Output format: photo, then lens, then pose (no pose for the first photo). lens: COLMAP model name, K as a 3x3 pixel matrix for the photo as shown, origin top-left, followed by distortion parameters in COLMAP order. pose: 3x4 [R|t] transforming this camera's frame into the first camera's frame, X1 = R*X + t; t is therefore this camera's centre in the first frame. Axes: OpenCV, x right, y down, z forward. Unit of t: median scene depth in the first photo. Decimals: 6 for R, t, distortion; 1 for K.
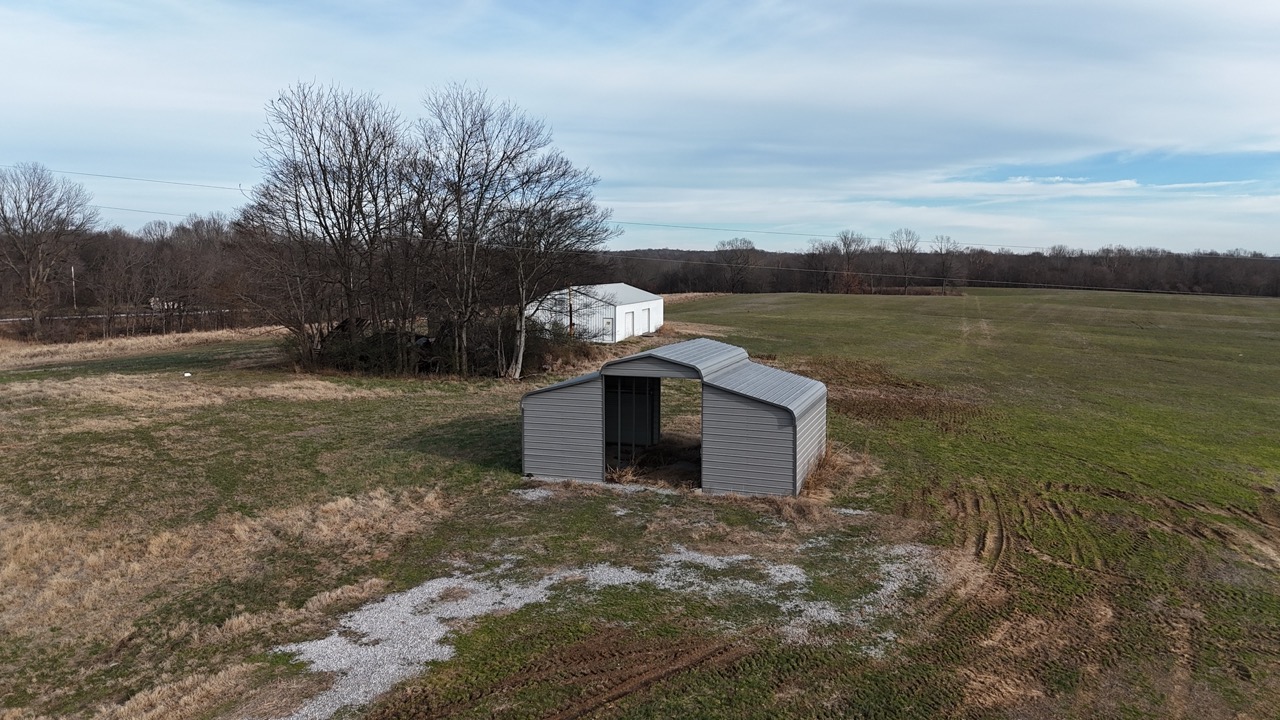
lens RADIAL K [[960.0, 0, 640.0], [0, 960.0, 360.0], [0, 0, 1]] dist [0.055270, -0.005640]
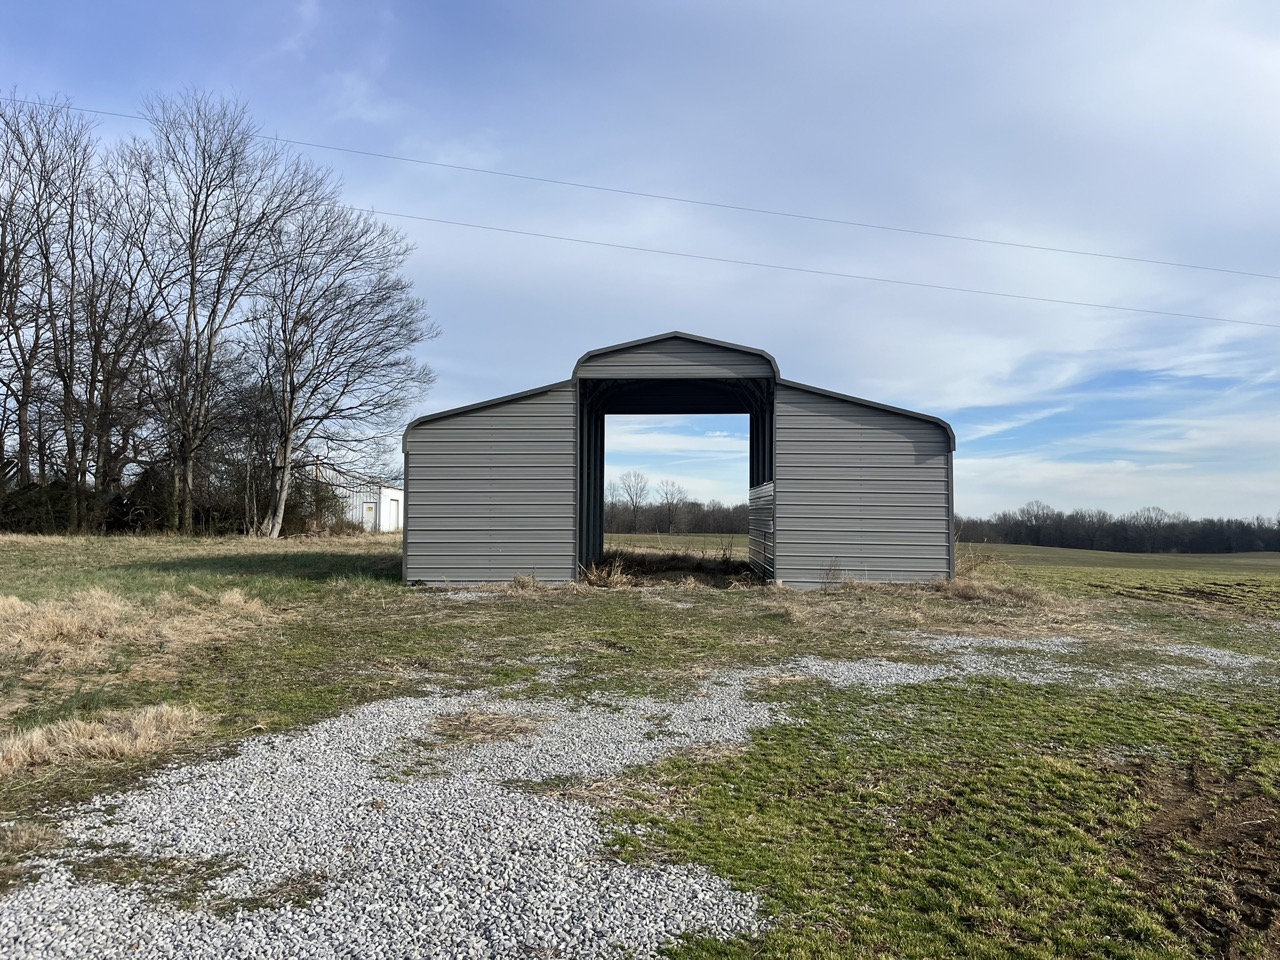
lens RADIAL K [[975.1, 0, 640.0], [0, 975.1, 480.0], [0, 0, 1]] dist [0.007688, 0.000291]
pose [[0.950206, 0.015963, 0.311213, -0.258341], [0.033043, 0.987896, -0.151561, 0.232064], [-0.309865, 0.154297, 0.938177, 0.750329]]
